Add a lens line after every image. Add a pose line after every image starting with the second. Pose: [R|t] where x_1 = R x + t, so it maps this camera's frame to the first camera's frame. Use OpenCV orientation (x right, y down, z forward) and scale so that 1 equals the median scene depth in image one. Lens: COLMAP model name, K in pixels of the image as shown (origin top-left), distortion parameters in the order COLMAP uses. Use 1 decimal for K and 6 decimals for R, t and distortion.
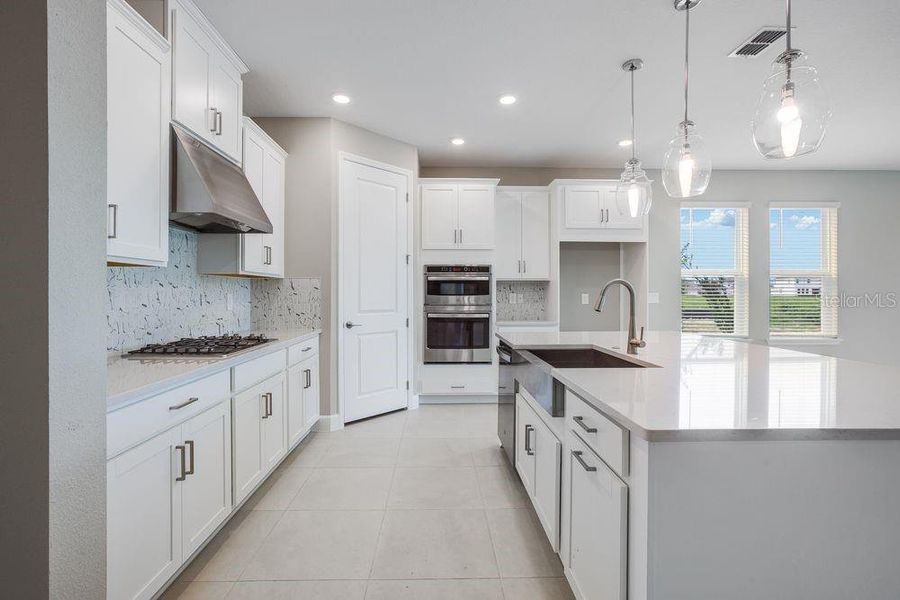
lens RADIAL K [[406.4, 0, 448.3], [0, 406.4, 304.8], [0, 0, 1]] dist [-0.030350, 0.000756]
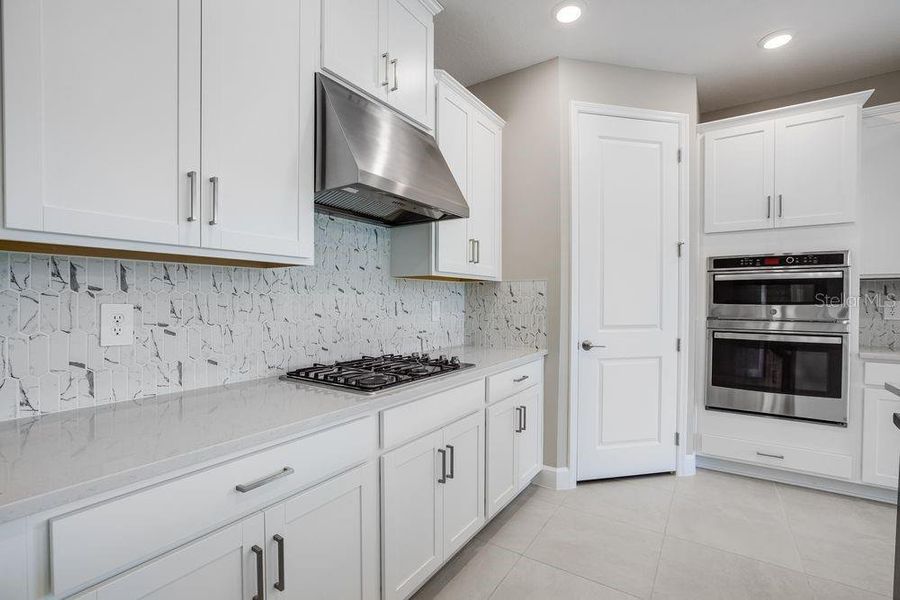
lens RADIAL K [[406.4, 0, 448.3], [0, 406.4, 304.8], [0, 0, 1]] dist [-0.030350, 0.000756]
pose [[0.815819, 0.006088, -0.578275, -0.034661], [-0.016575, 0.999780, -0.012859, -0.008731], [0.578070, 0.020076, 0.815740, 0.299364]]
